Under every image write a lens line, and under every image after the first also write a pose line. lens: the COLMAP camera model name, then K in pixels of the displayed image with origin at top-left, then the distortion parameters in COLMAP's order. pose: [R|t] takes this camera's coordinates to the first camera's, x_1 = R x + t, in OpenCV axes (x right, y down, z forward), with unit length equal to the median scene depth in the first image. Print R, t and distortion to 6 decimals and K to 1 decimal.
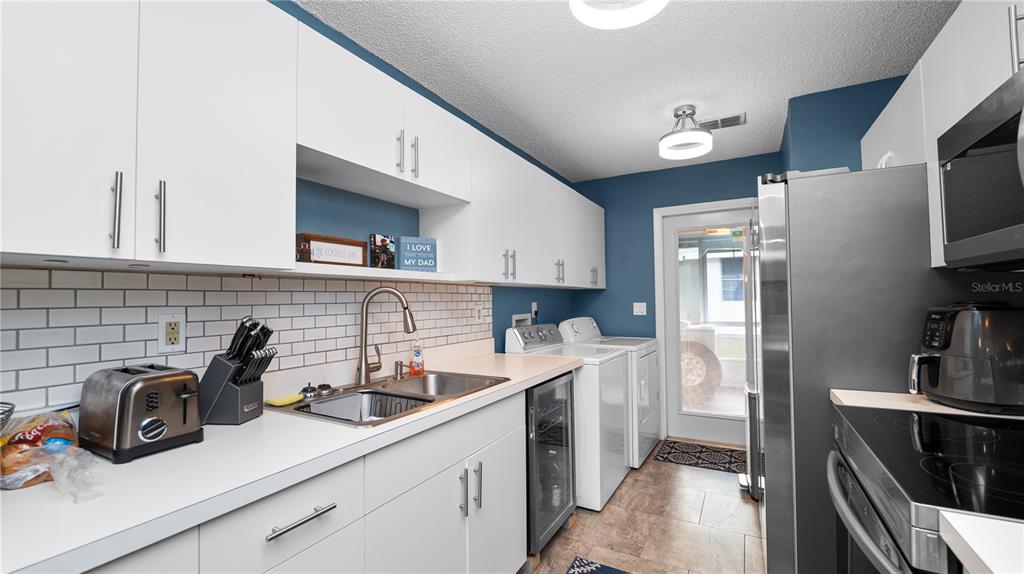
lens RADIAL K [[417.7, 0, 507.7], [0, 417.7, 288.0], [0, 0, 1]] dist [-0.016897, 0.000816]
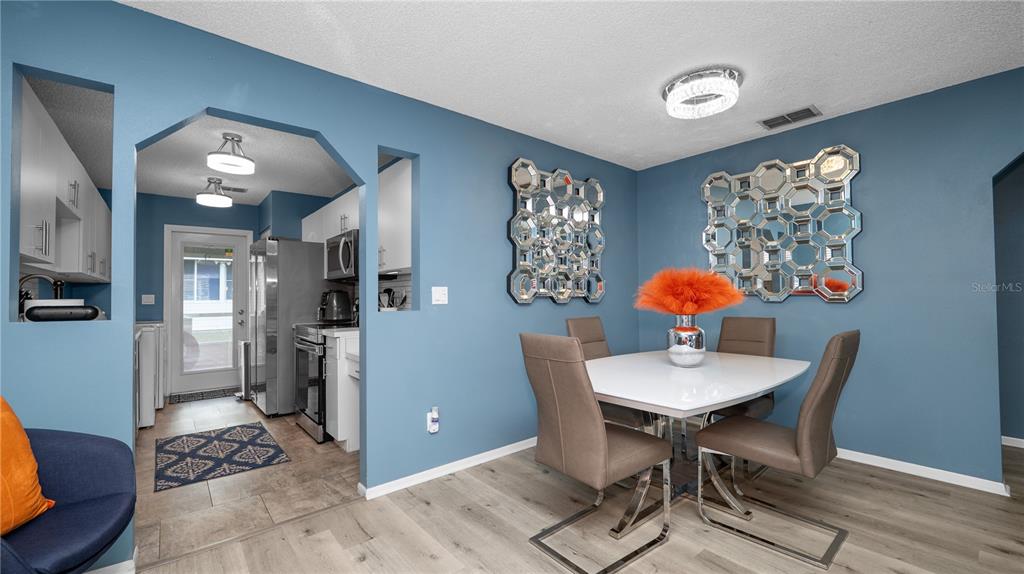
lens RADIAL K [[417.7, 0, 527.1], [0, 417.7, 291.7], [0, 0, 1]] dist [-0.016897, 0.000816]
pose [[0.323903, 0.023643, 0.945795, -0.962434], [-0.020181, 0.999633, -0.018078, 0.047415], [-0.945875, -0.013232, 0.324261, -0.982086]]
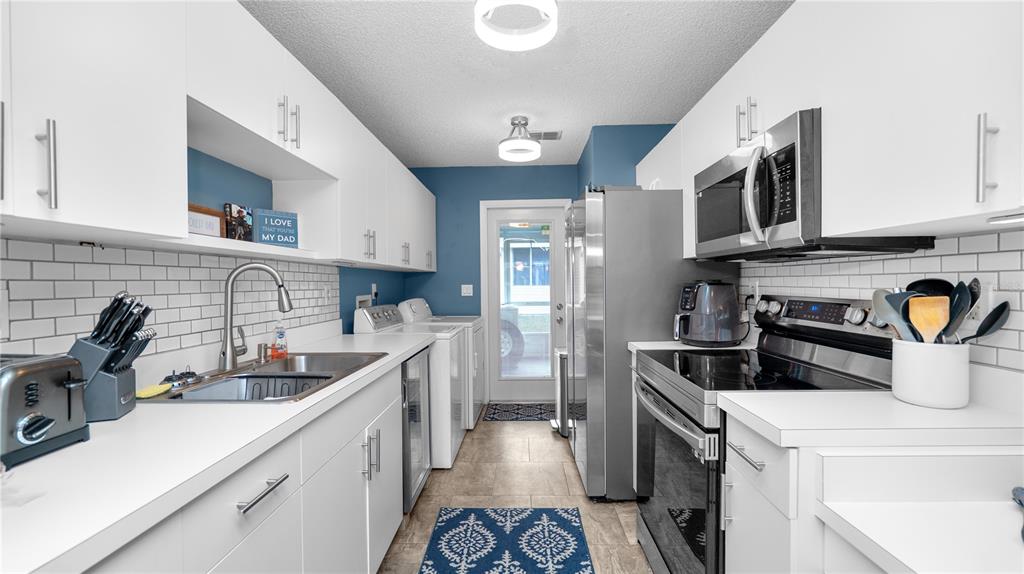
lens RADIAL K [[417.7, 0, 499.6], [0, 417.7, 288.2], [0, 0, 1]] dist [-0.016897, 0.000816]
pose [[0.891535, -0.001953, 0.452949, -0.209778], [-0.013714, 0.999416, 0.031303, 0.015830], [-0.452745, -0.034119, 0.890987, -0.058352]]
